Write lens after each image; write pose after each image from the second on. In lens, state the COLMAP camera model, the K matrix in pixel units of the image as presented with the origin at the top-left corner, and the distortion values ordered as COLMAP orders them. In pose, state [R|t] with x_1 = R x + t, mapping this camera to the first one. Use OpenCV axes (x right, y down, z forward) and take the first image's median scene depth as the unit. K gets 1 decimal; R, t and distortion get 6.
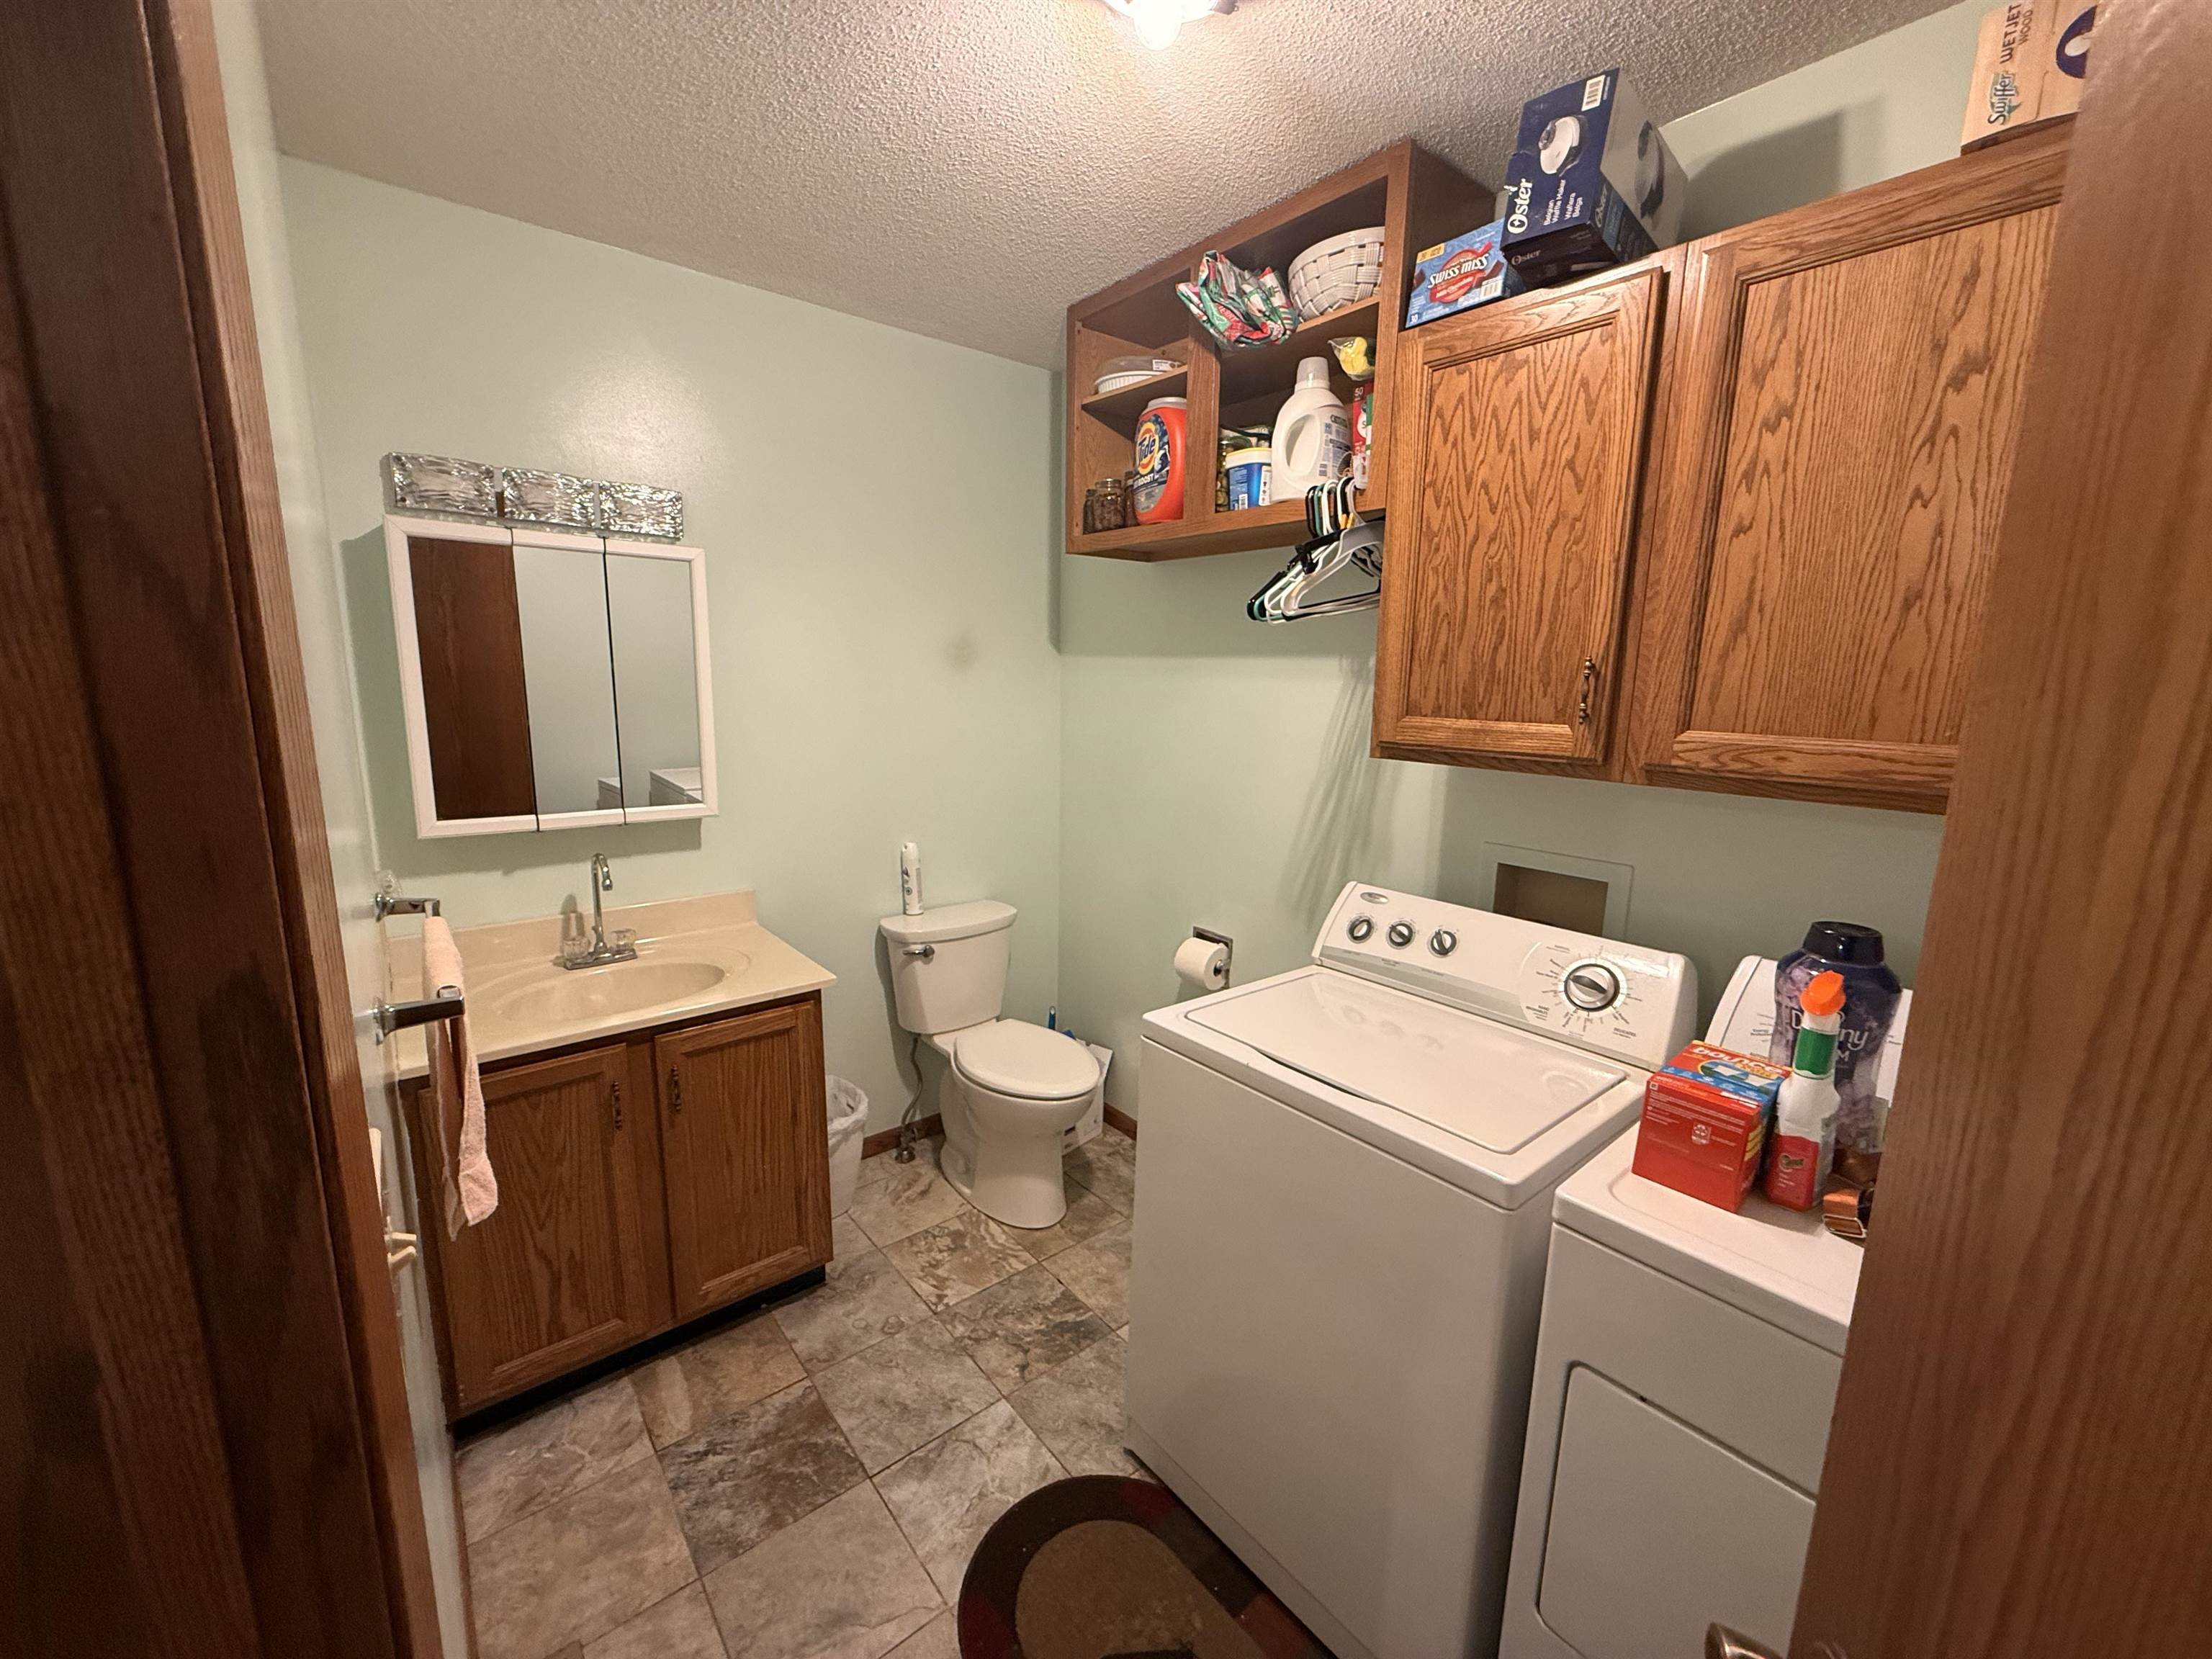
lens RADIAL K [[879.9, 0, 1100.6], [0, 879.9, 831.7], [0, 0, 1]] dist [0.000567, 0.000582]
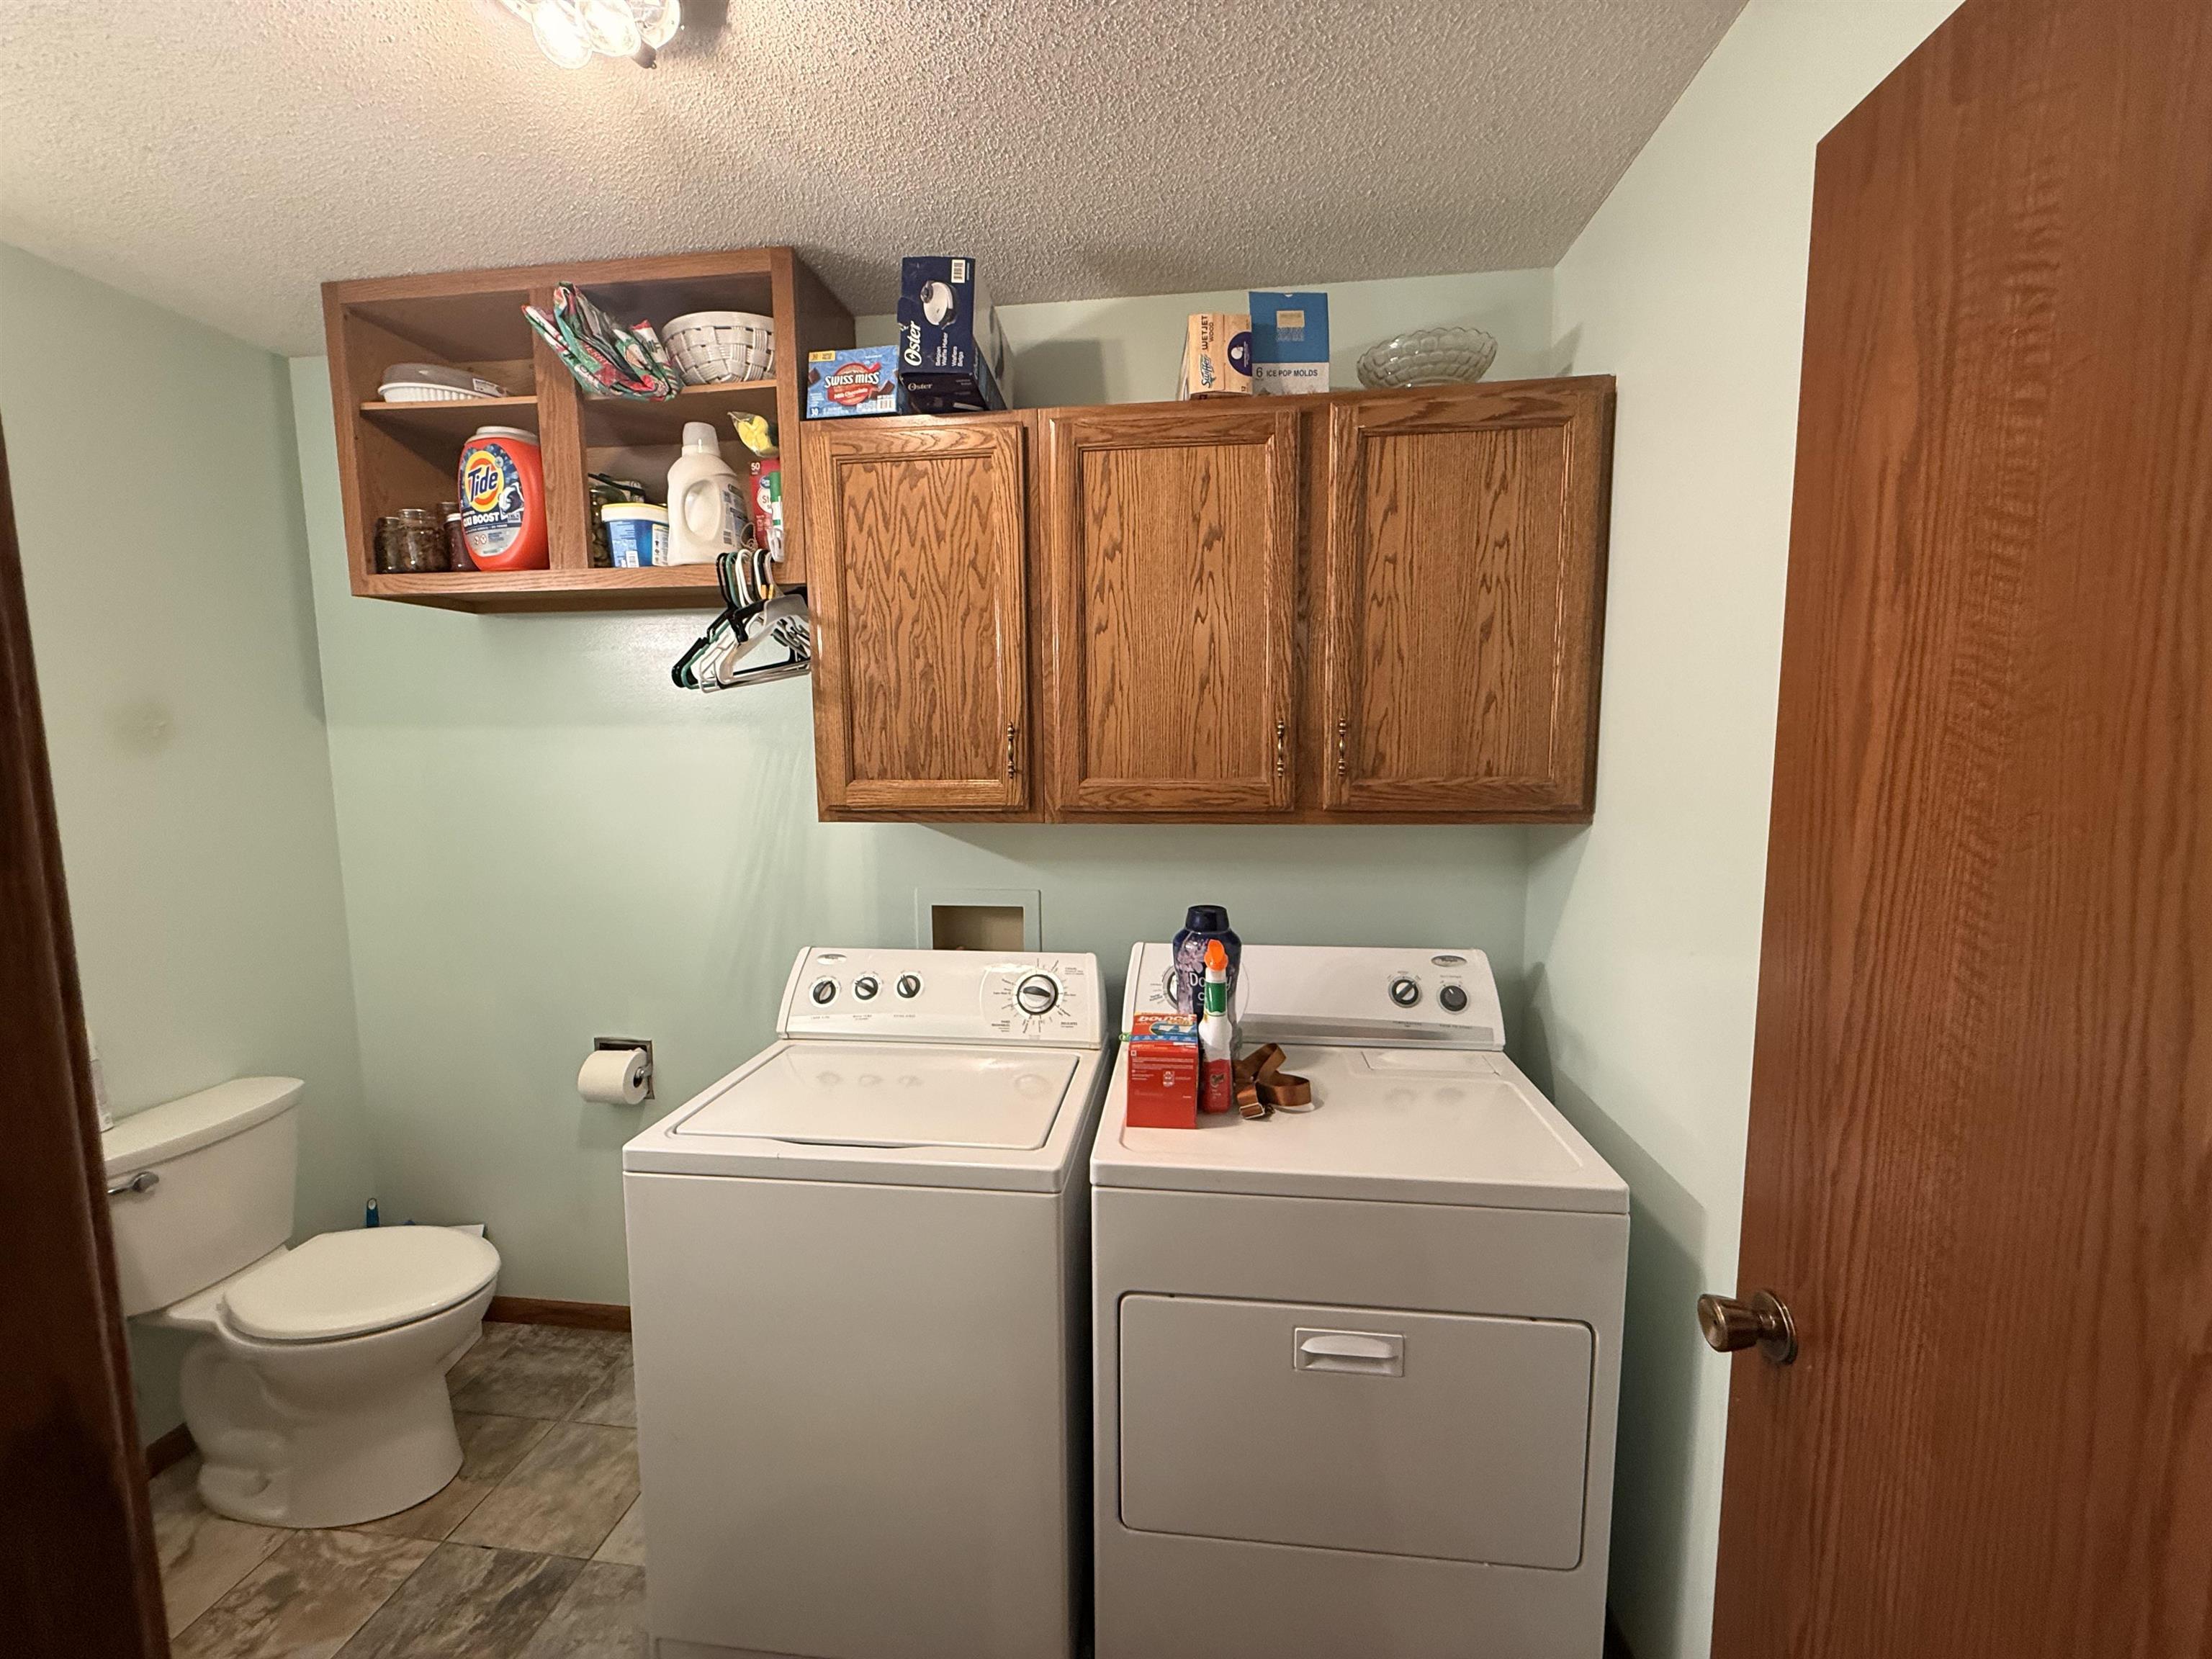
lens RADIAL K [[879.9, 0, 1097.5], [0, 879.9, 833.0], [0, 0, 1]] dist [0.000567, 0.000582]
pose [[0.726043, -0.098842, 0.680508, -0.175509], [0.145213, 0.989337, -0.011231, -0.015547], [-0.672142, 0.106973, 0.732654, 0.041510]]
